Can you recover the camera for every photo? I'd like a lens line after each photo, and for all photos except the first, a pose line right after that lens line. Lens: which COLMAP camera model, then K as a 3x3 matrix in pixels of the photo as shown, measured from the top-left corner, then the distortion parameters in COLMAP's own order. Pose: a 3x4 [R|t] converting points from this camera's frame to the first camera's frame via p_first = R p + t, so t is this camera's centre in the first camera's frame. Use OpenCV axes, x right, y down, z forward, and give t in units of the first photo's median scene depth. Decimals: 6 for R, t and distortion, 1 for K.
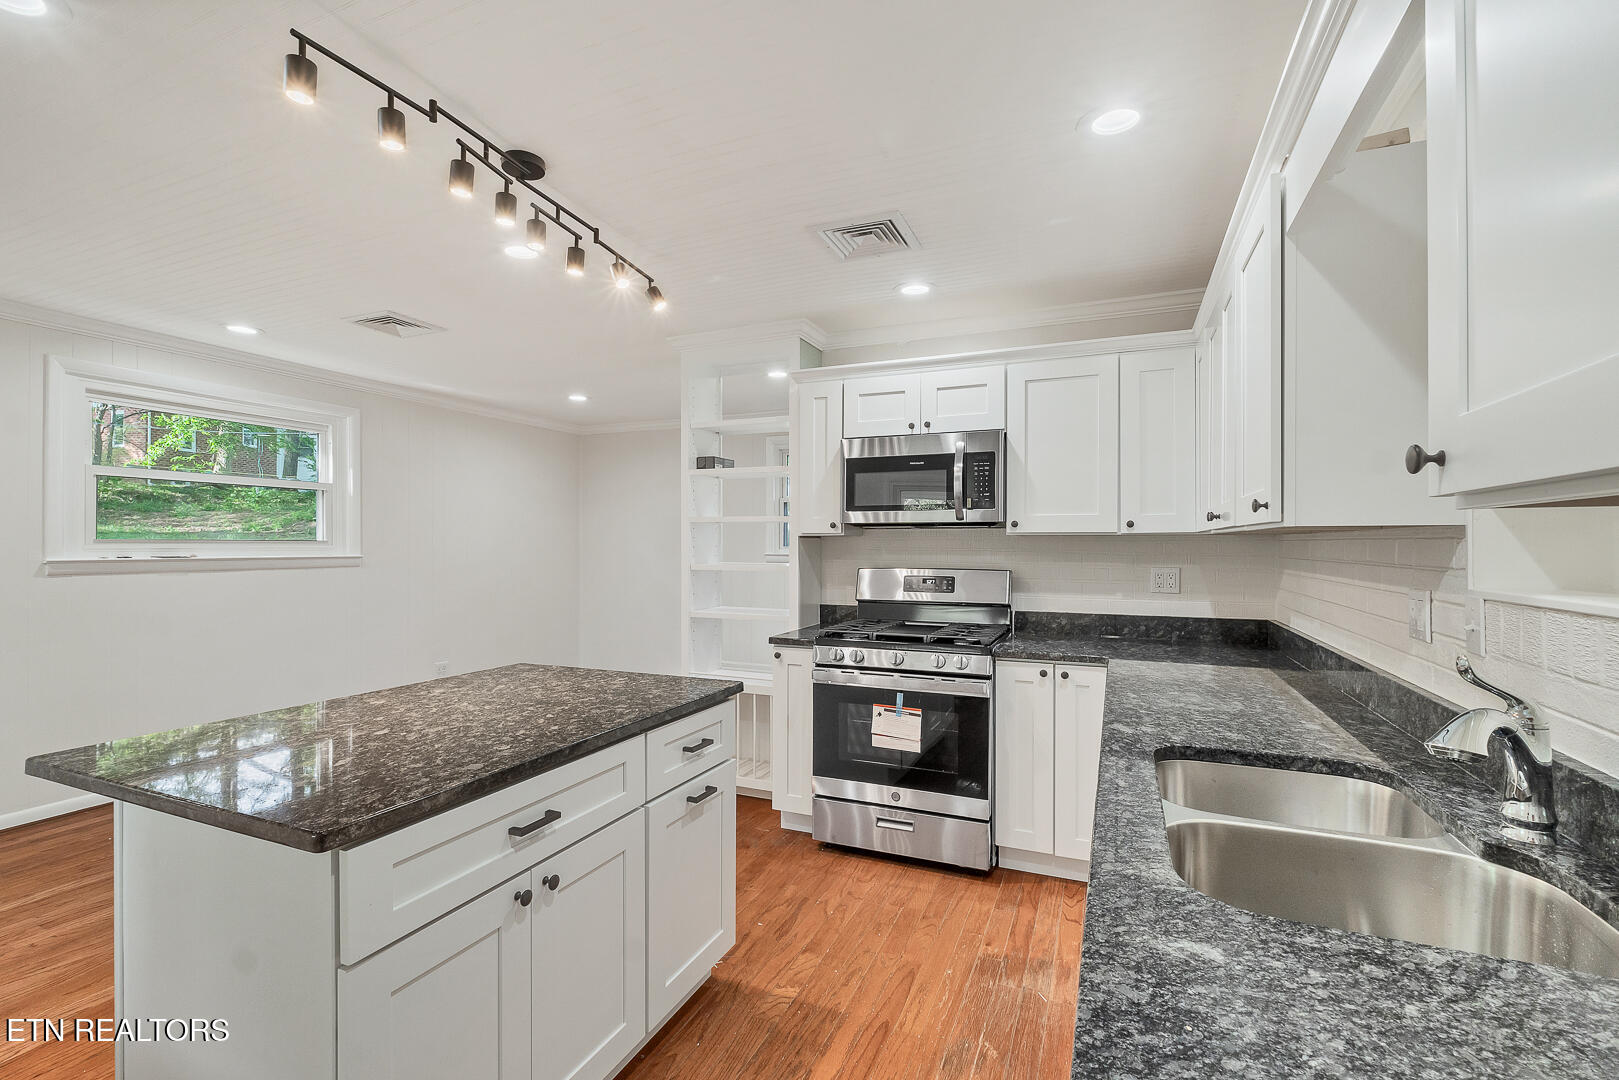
lens RADIAL K [[716.6, 0, 803.1], [0, 716.6, 550.5], [0, 0, 1]] dist [-0.006539, 0.000226]
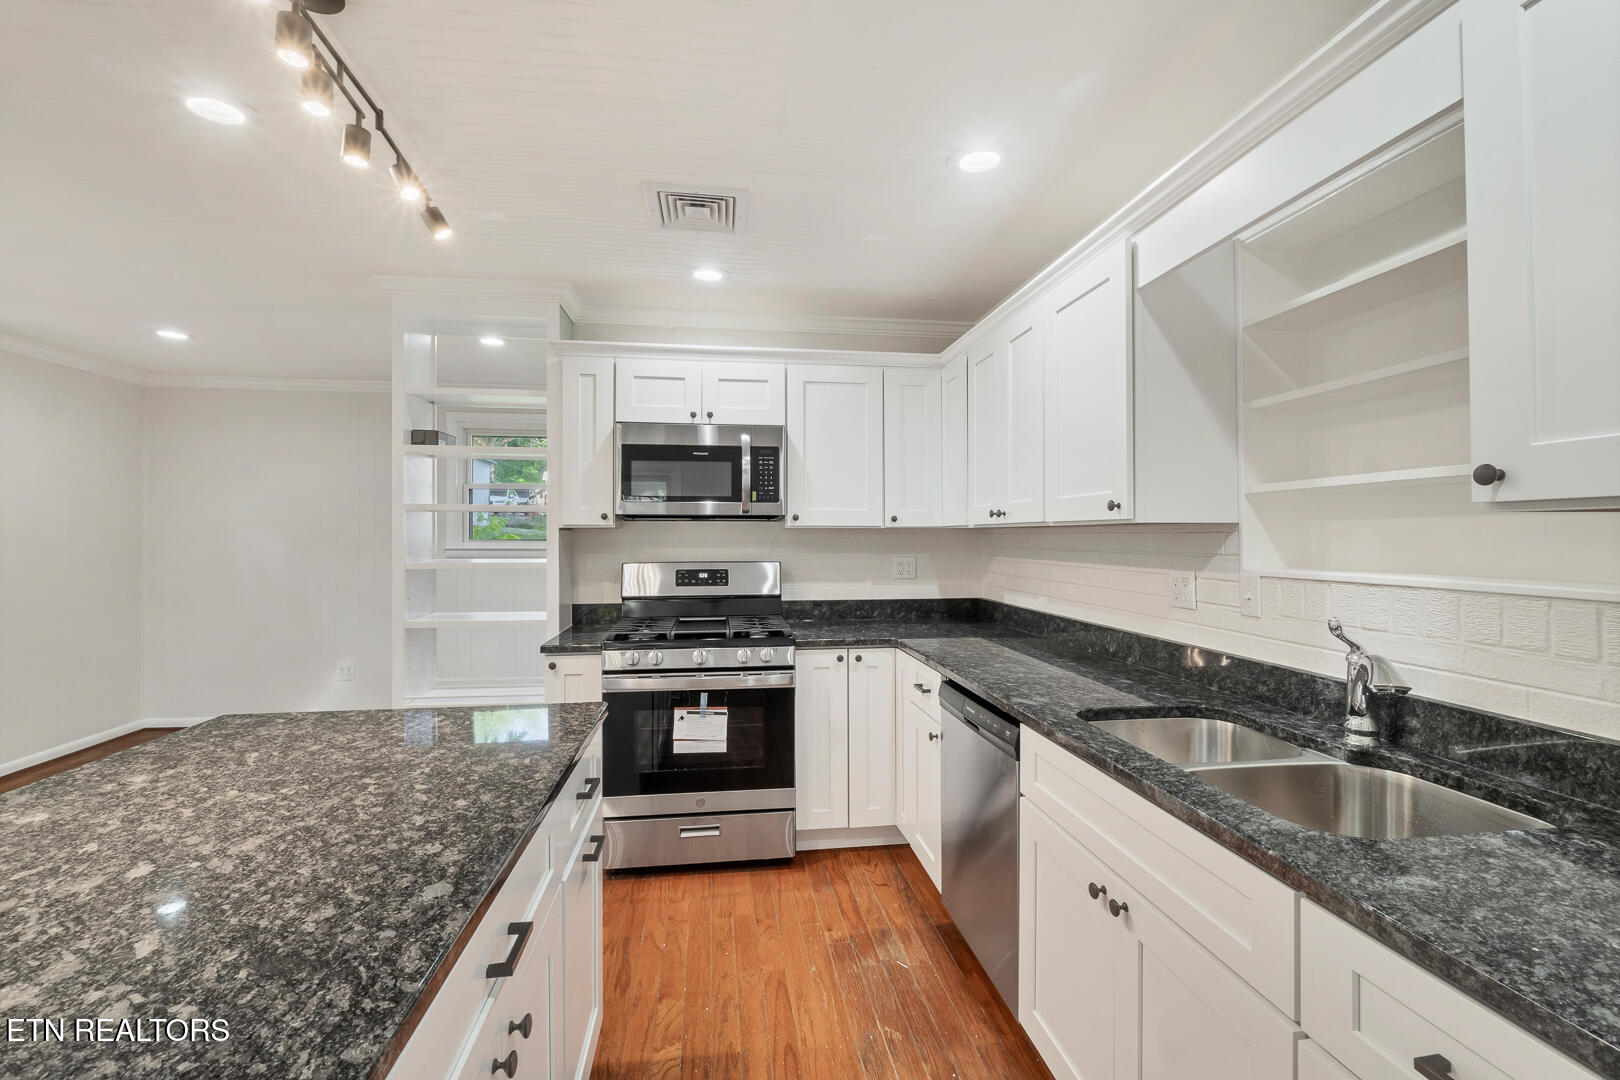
lens RADIAL K [[692.7, 0, 809.8], [0, 692.7, 535.4], [0, 0, 1]] dist [-0.008307, 0.000176]
pose [[0.854197, -0.001171, 0.519948, -0.214376], [0.006280, 0.999948, -0.008065, -0.002761], [-0.519912, 0.010155, 0.854160, 0.129839]]
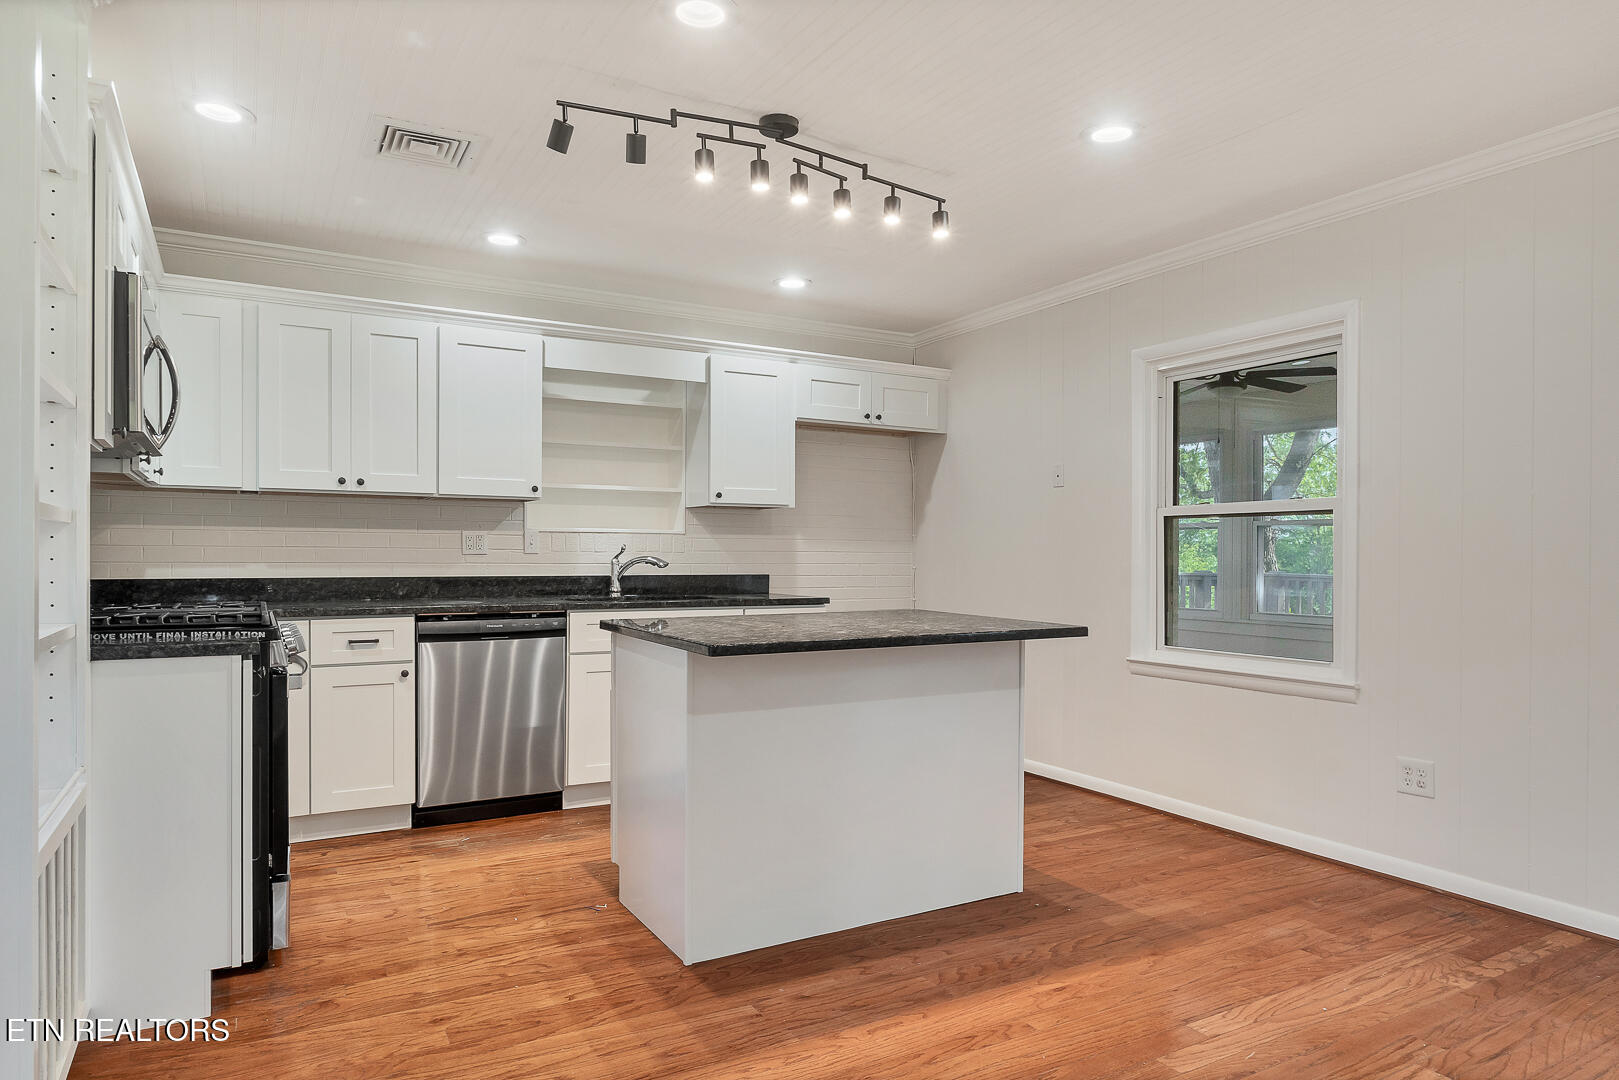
lens RADIAL K [[998.5, 0, 806.3], [0, 998.5, 556.6], [0, 0, 1]] dist [-0.006682, 0.000179]
pose [[-0.794803, -0.009408, 0.606795, -0.887942], [-0.002551, 0.999923, 0.012162, 0.048779], [-0.606863, 0.008118, -0.794765, 1.429678]]
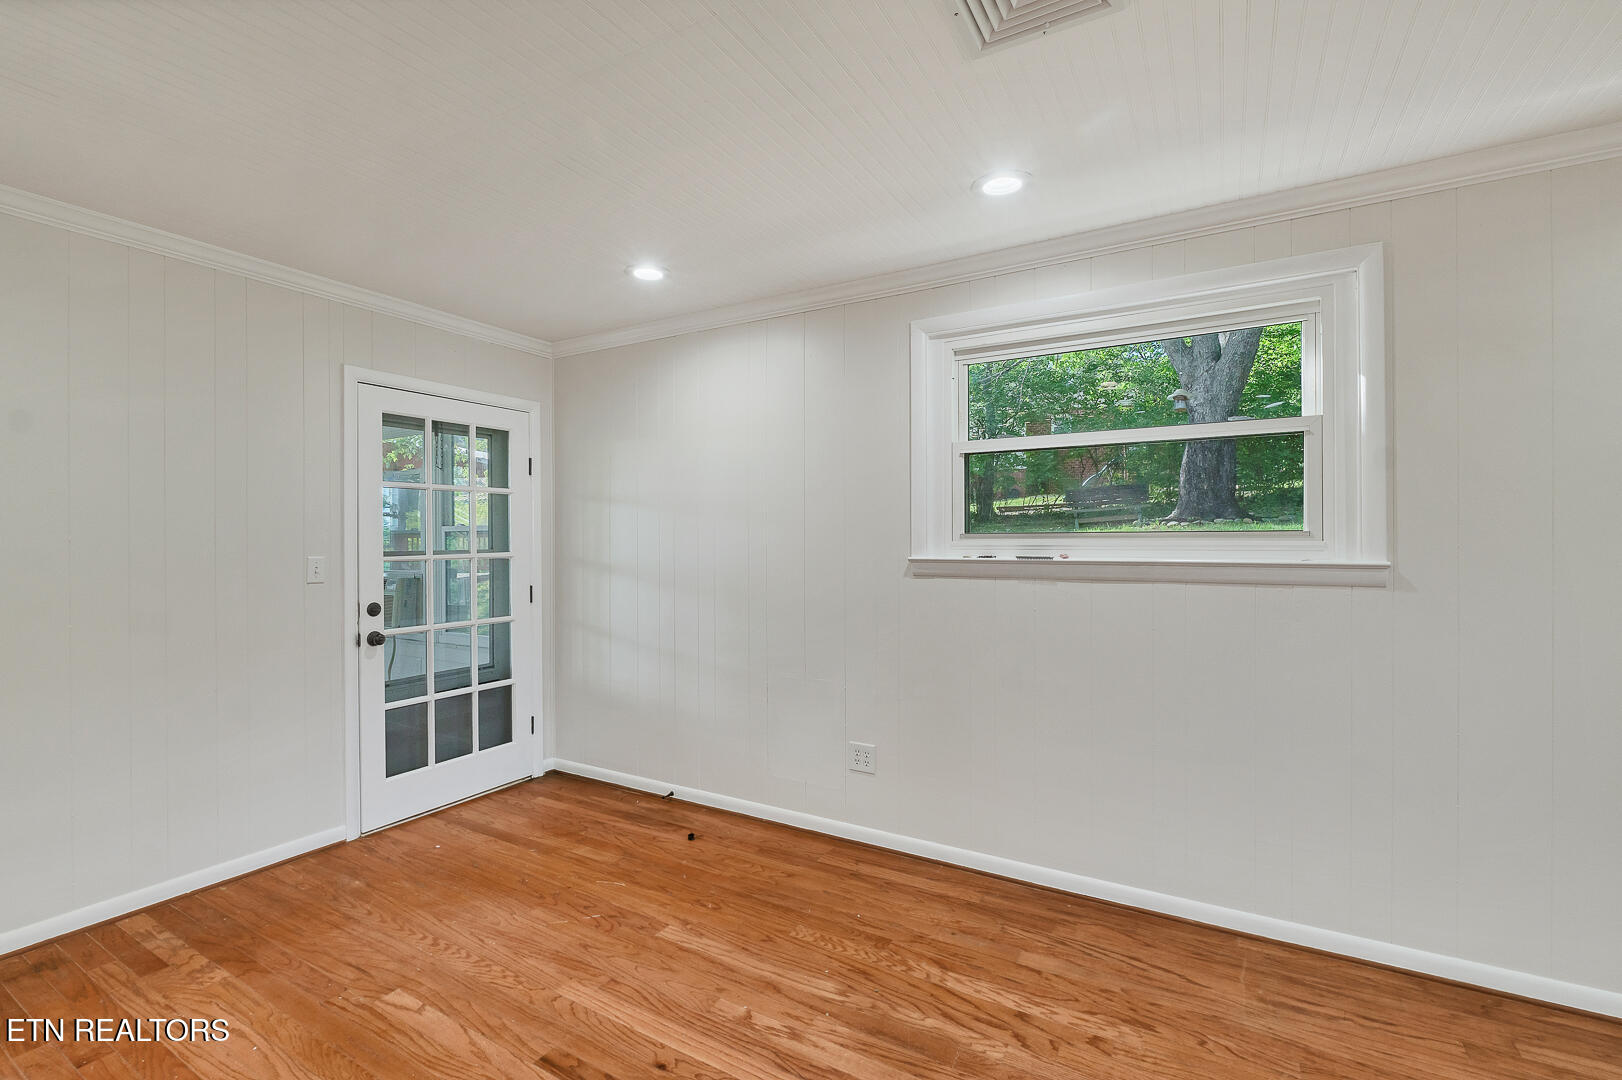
lens RADIAL K [[710.8, 0, 805.2], [0, 710.8, 540.0], [0, 0, 1]] dist [-0.008735, -0.000264]
pose [[-0.134965, -0.001176, -0.990850, -0.198003], [-0.005650, 0.999984, -0.000417, -0.008337], [0.990834, 0.005542, -0.134969, 1.068523]]
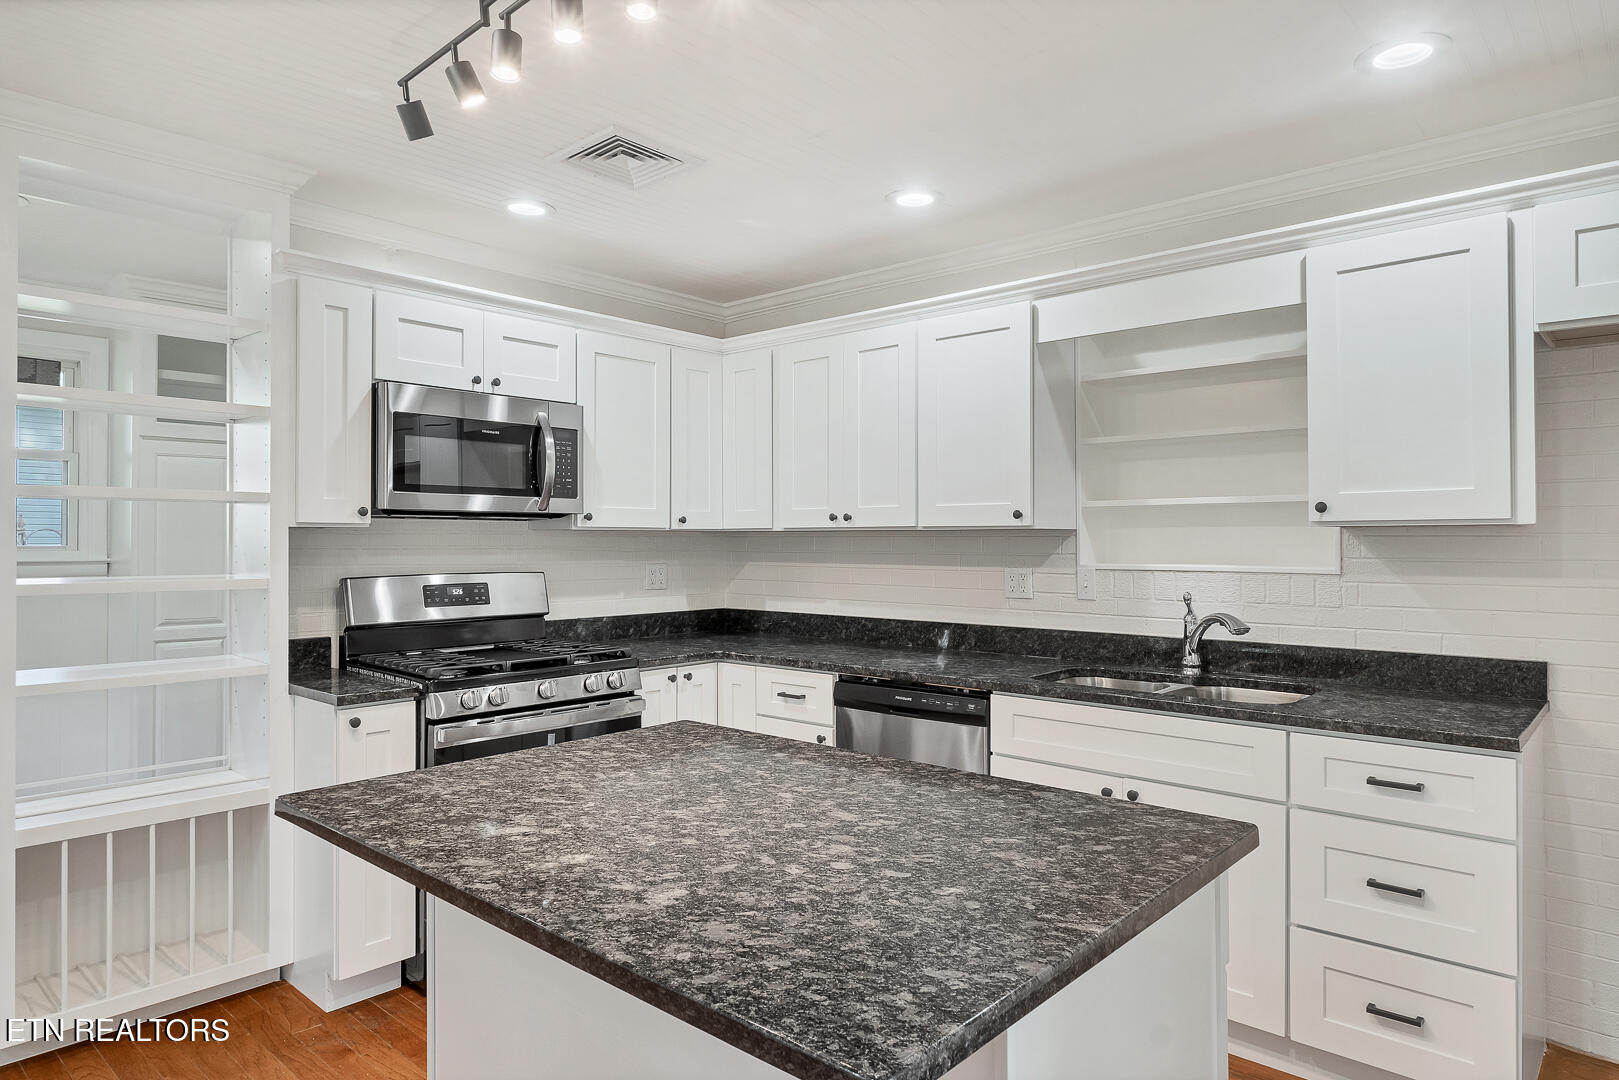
lens RADIAL K [[966.0, 0, 809.5], [0, 966.0, 540.0], [0, 0, 1]] dist [-0.006451, -0.000543]
pose [[0.319567, -0.001601, 0.947562, -0.726691], [0.009014, 0.999958, -0.001351, -0.005340], [-0.947521, 0.008973, 0.319568, 0.385395]]
